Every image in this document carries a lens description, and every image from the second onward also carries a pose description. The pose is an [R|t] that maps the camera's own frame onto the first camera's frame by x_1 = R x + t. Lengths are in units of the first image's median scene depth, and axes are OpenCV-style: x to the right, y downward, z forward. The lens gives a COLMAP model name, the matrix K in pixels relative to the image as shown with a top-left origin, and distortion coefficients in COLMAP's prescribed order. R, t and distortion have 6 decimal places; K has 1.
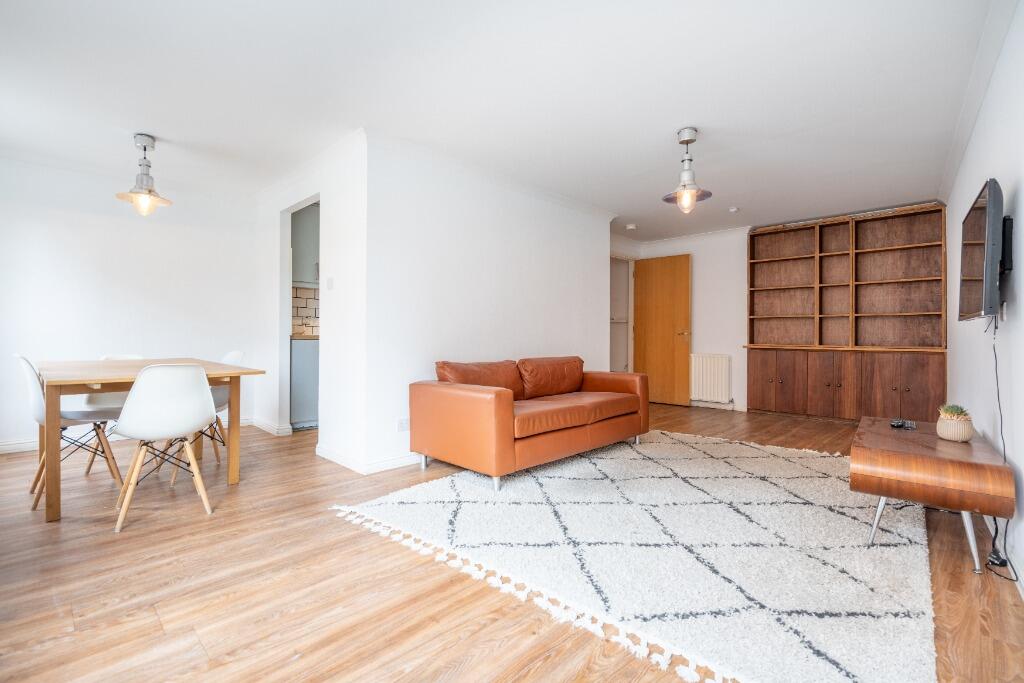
lens RADIAL K [[459.8, 0, 512.0], [0, 459.8, 341.5], [0, 0, 1]] dist [-0.003184, -0.000078]
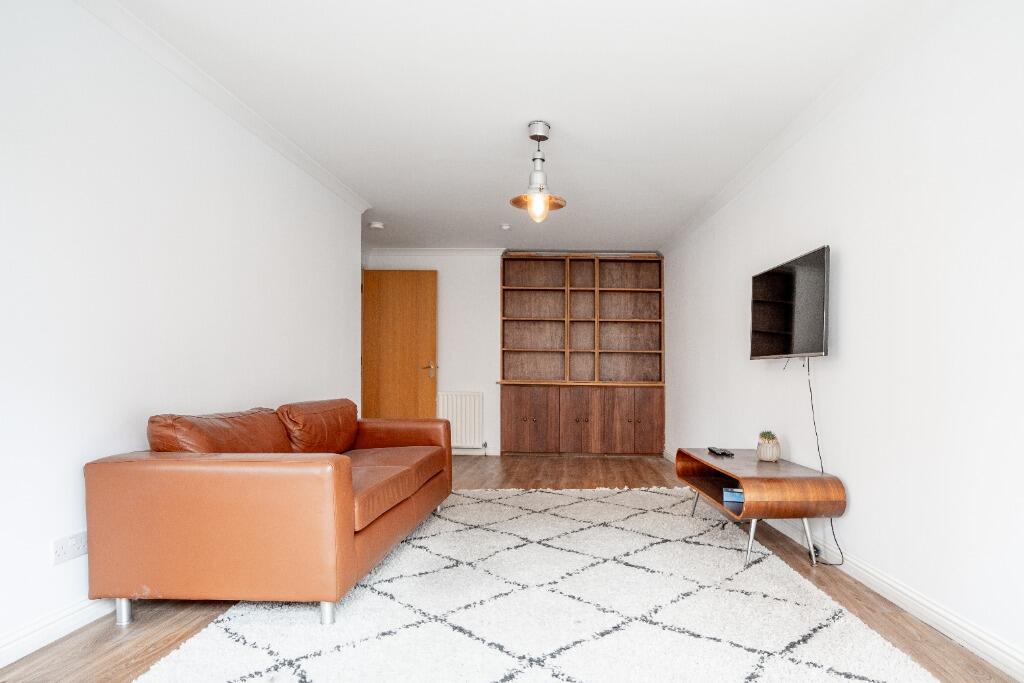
lens RADIAL K [[566.9, 0, 512.9], [0, 566.9, 376.2], [0, 0, 1]] dist [-0.032450, 0.000833]
pose [[0.723174, -0.000478, 0.690666, -0.288347], [0.000847, 1.000000, -0.000195, -0.001201], [-0.690666, 0.000726, 0.723174, 0.232831]]
